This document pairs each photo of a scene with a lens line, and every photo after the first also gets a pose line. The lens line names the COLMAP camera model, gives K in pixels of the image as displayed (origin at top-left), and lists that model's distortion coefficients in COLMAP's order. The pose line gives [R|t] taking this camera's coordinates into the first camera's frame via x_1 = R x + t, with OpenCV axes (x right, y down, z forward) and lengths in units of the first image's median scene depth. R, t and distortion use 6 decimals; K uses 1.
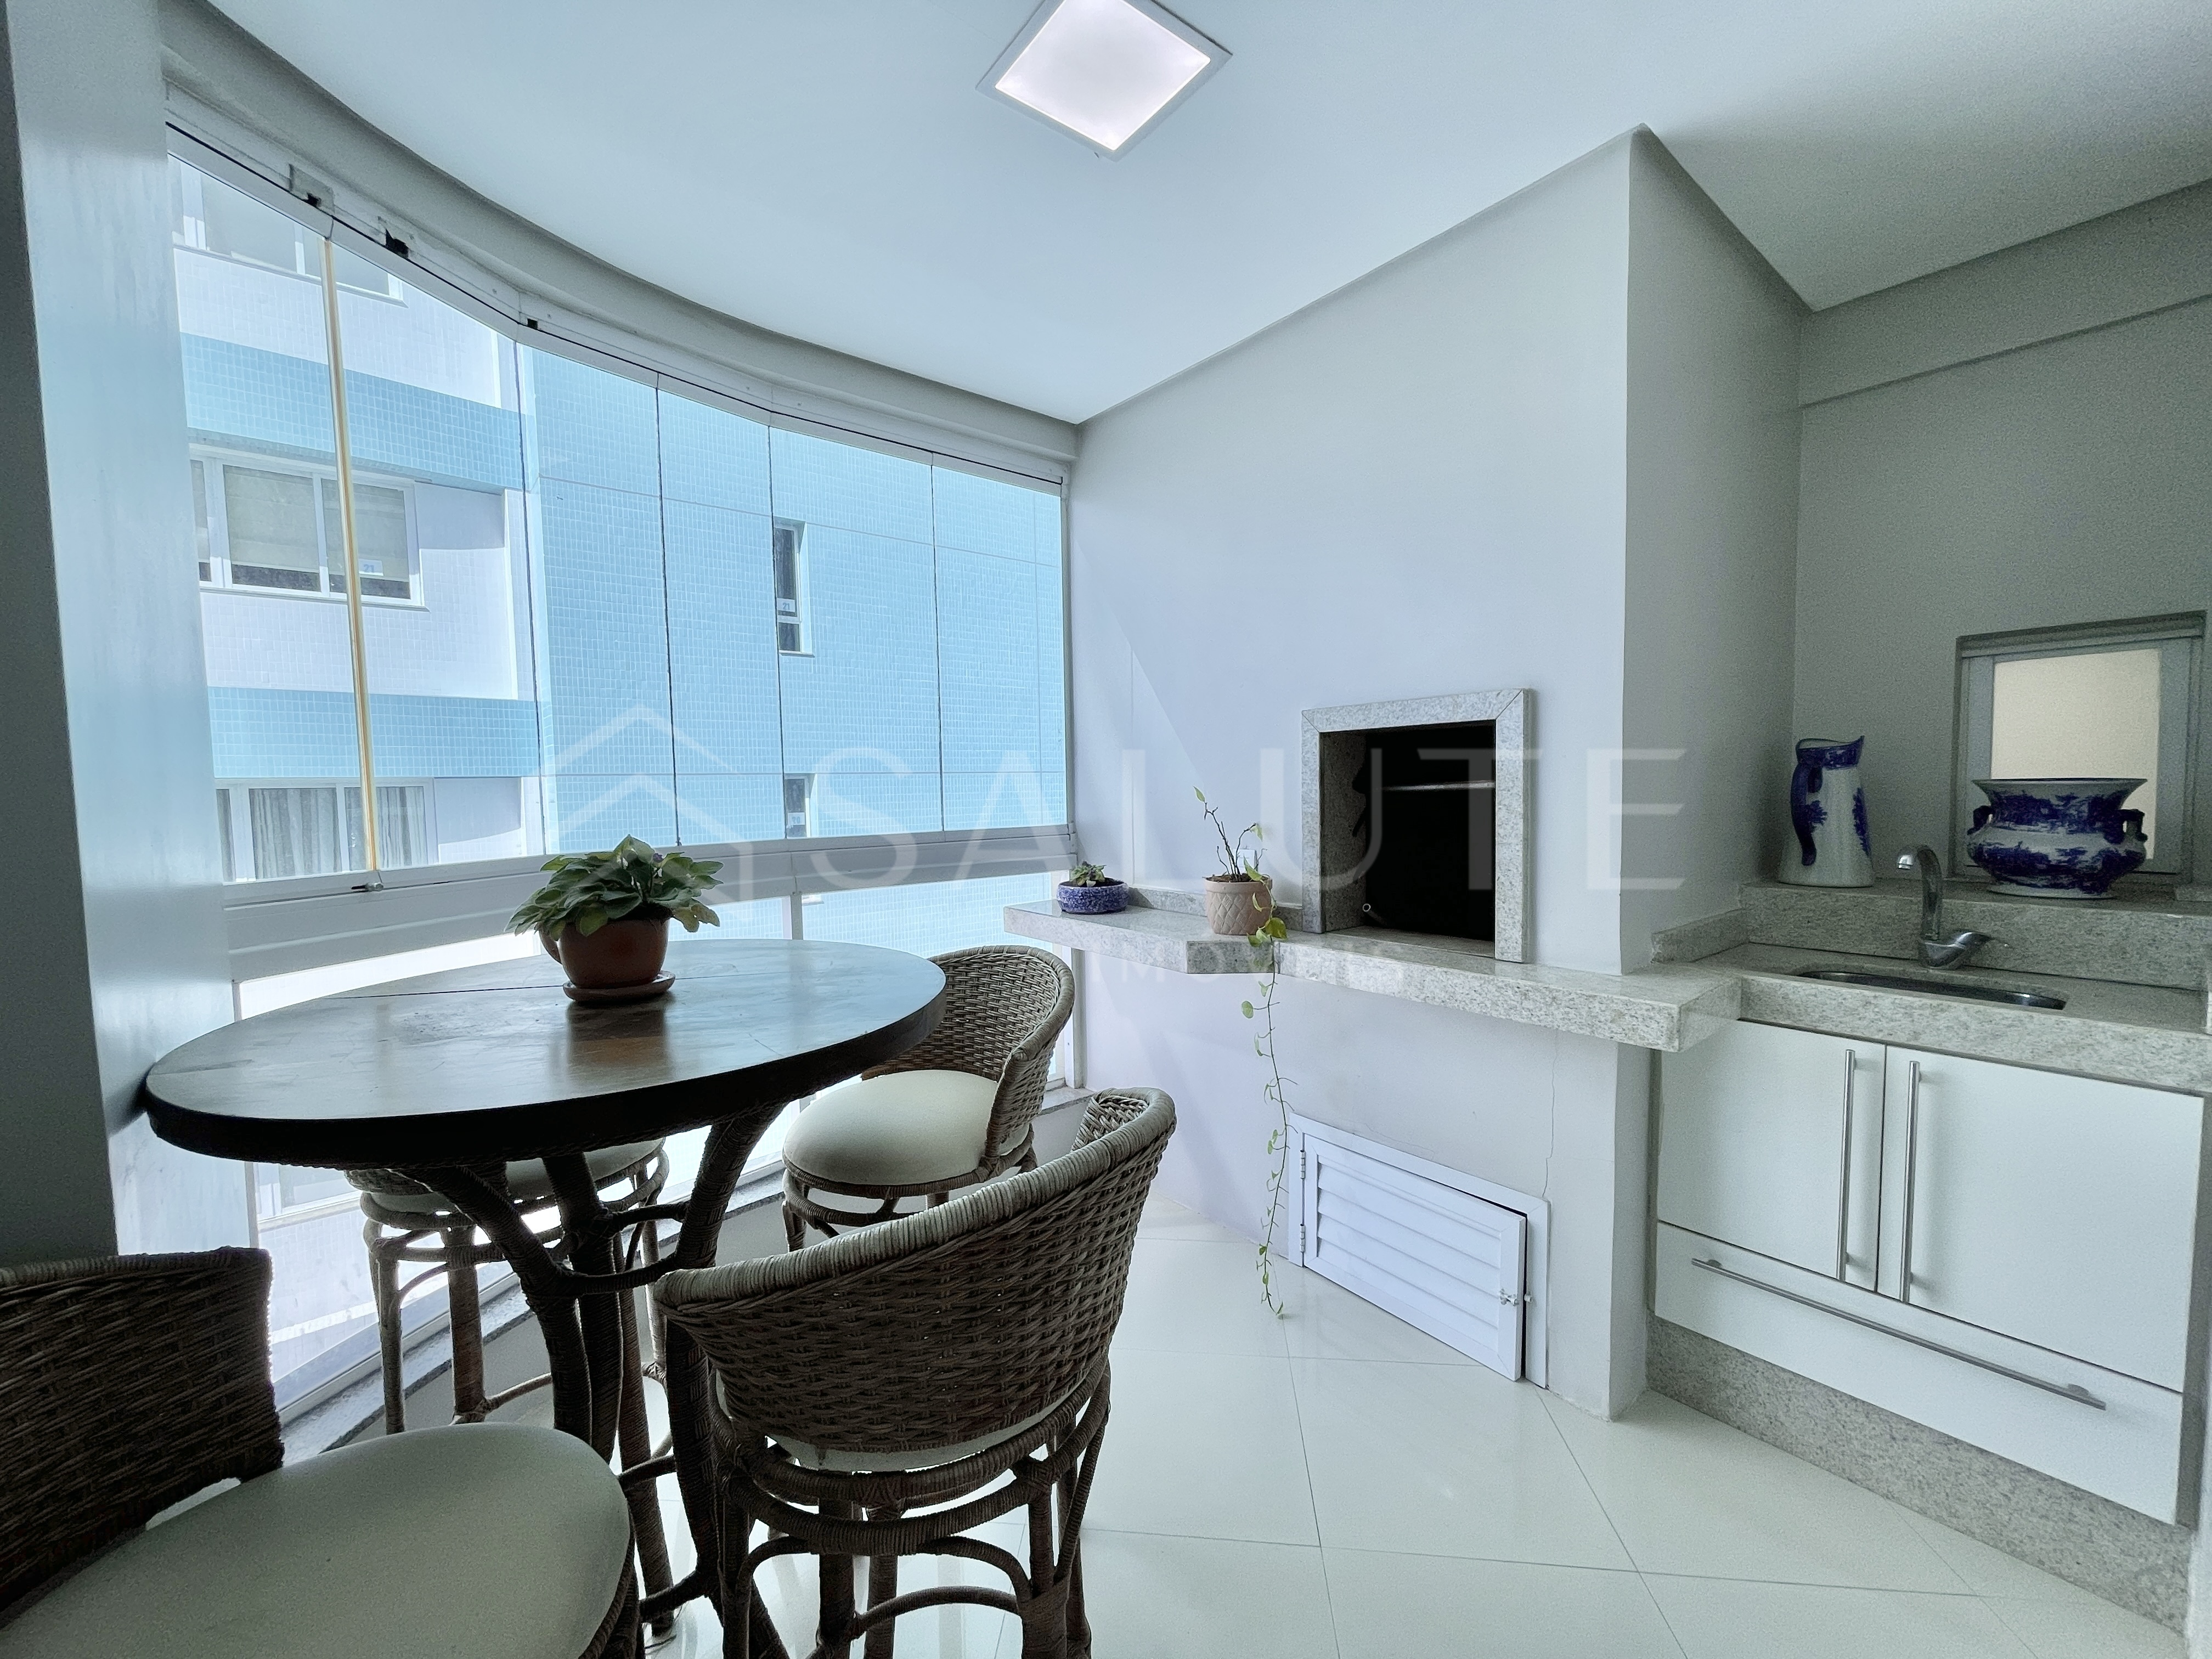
lens RADIAL K [[895.9, 0, 1104.9], [0, 895.9, 844.4], [0, 0, 1]] dist [0.001403, 0.001332]
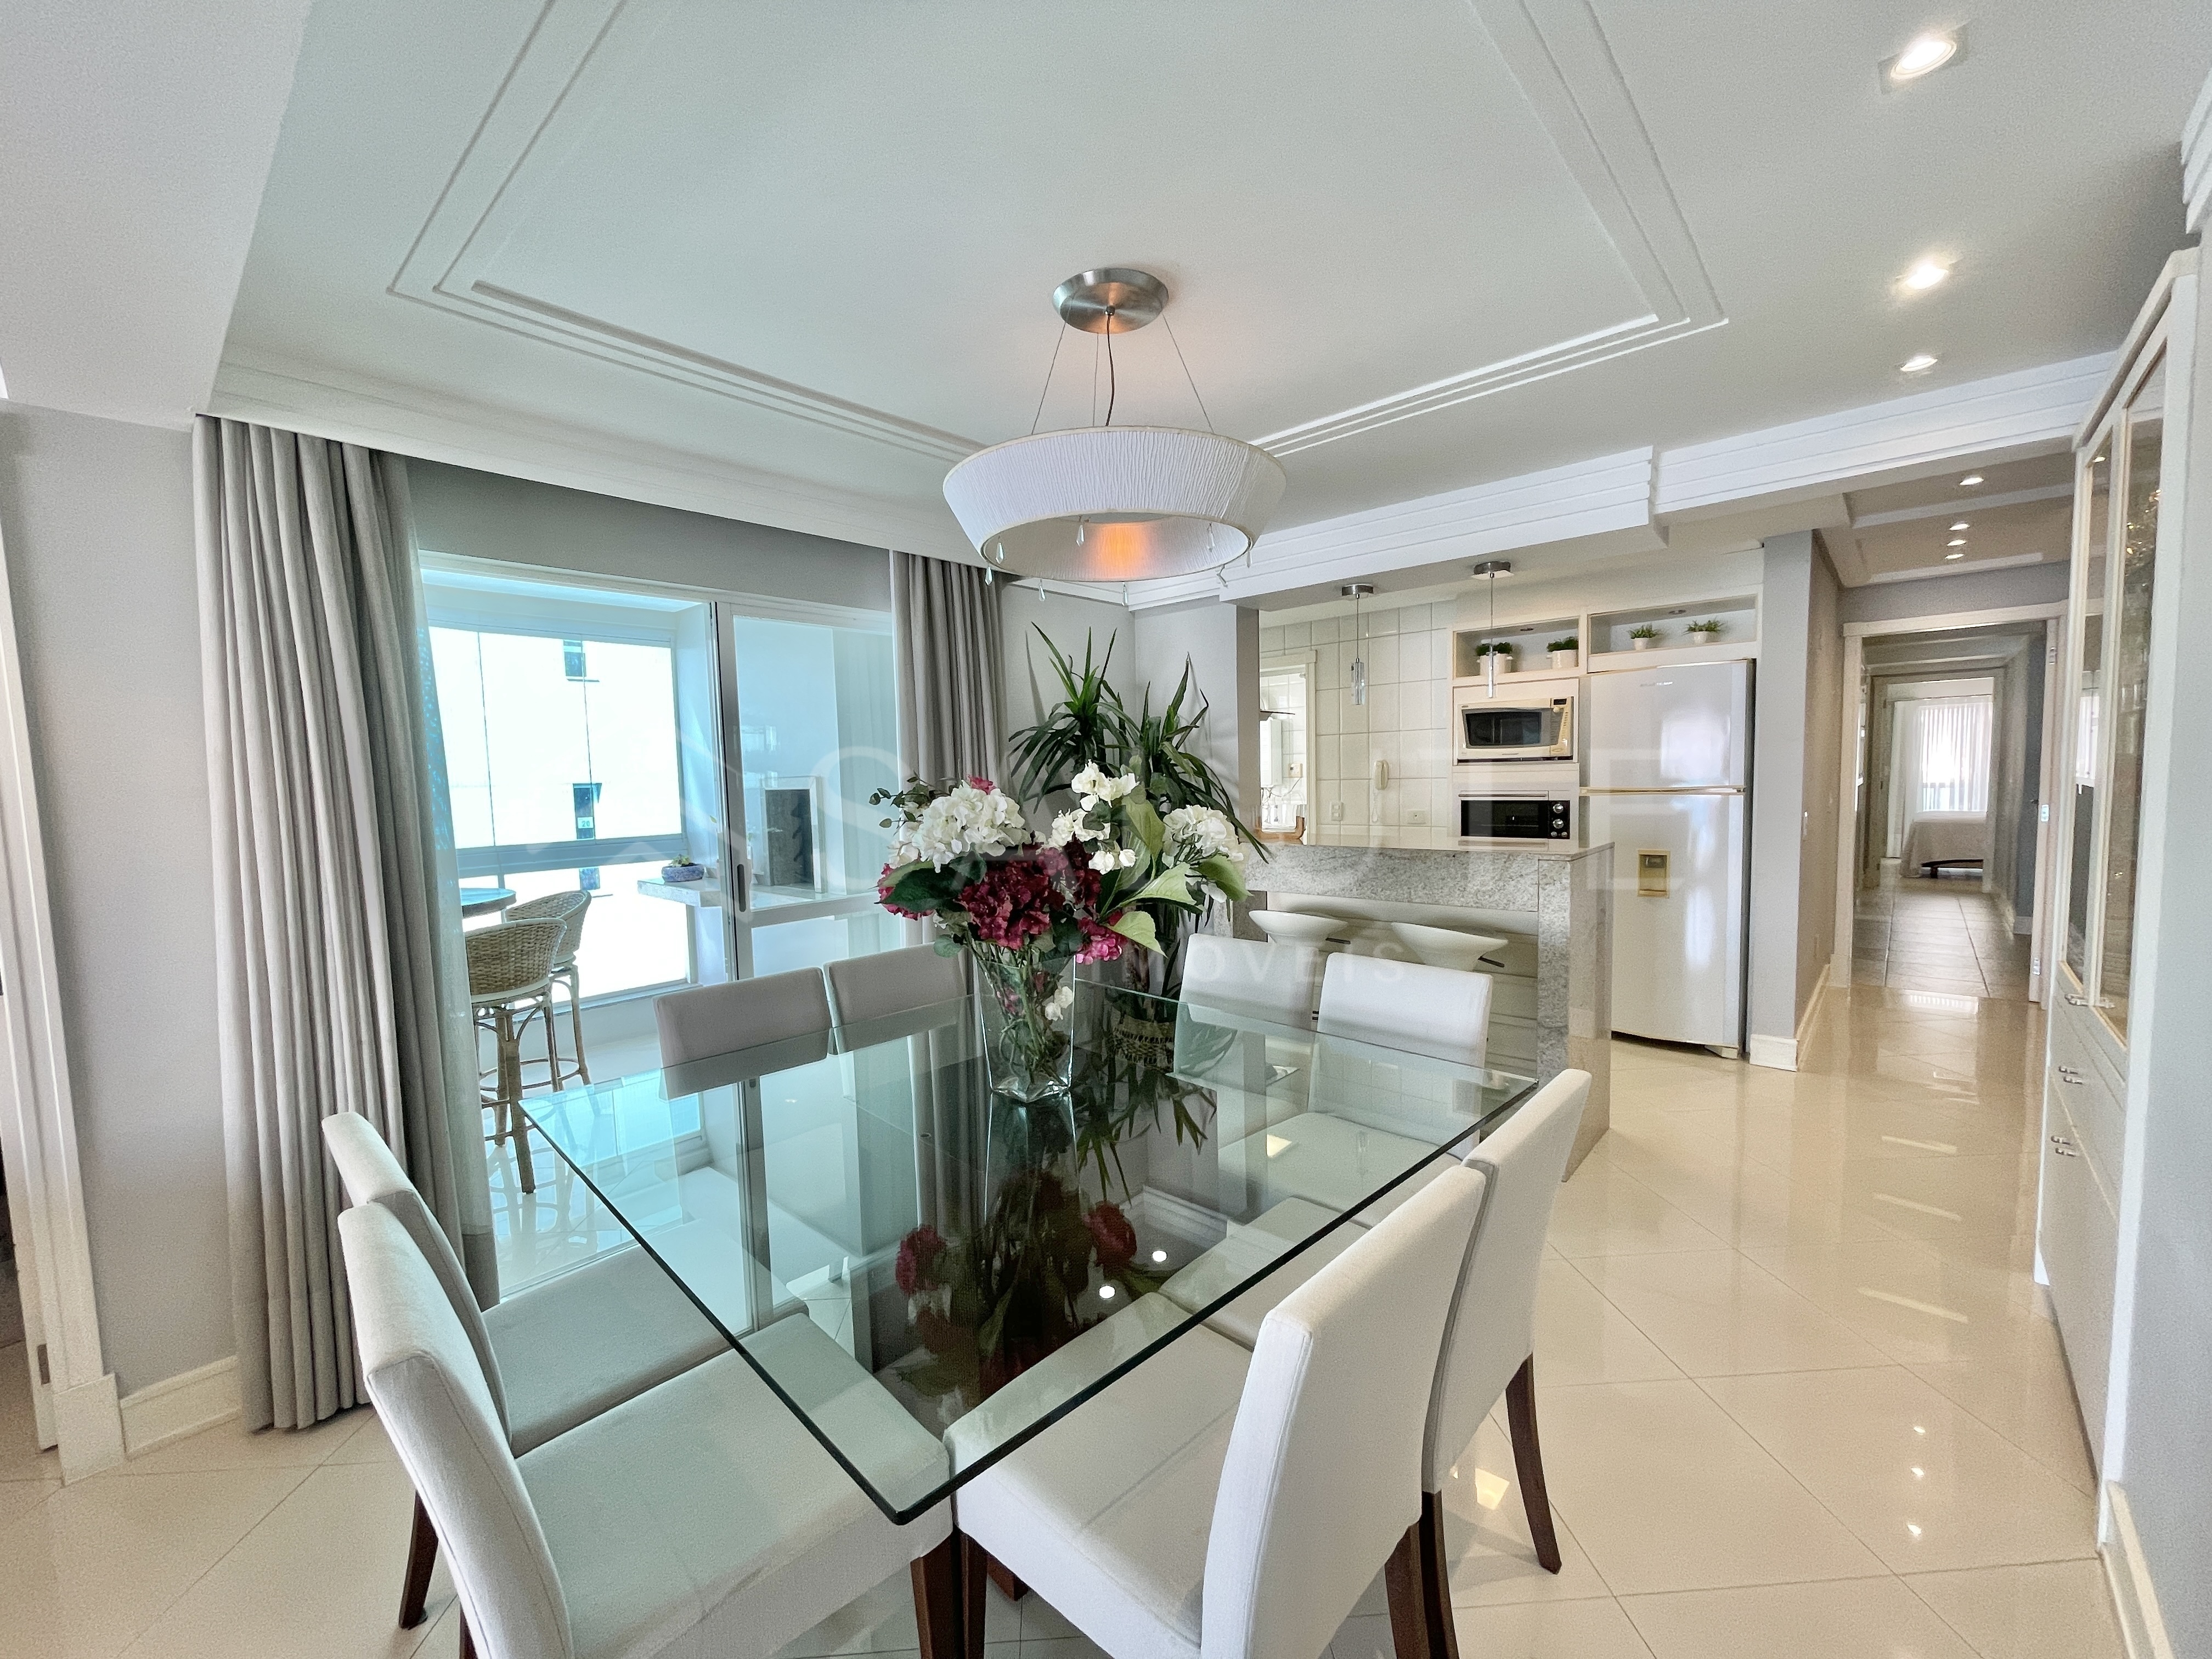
lens RADIAL K [[895.9, 0, 1111.3], [0, 895.9, 845.8], [0, 0, 1]] dist [0.001403, 0.001332]
pose [[0.988448, -0.022858, 0.149826, 0.158180], [0.020608, 0.999651, 0.016558, -0.002611], [-0.150152, -0.013279, 0.988574, -0.262057]]
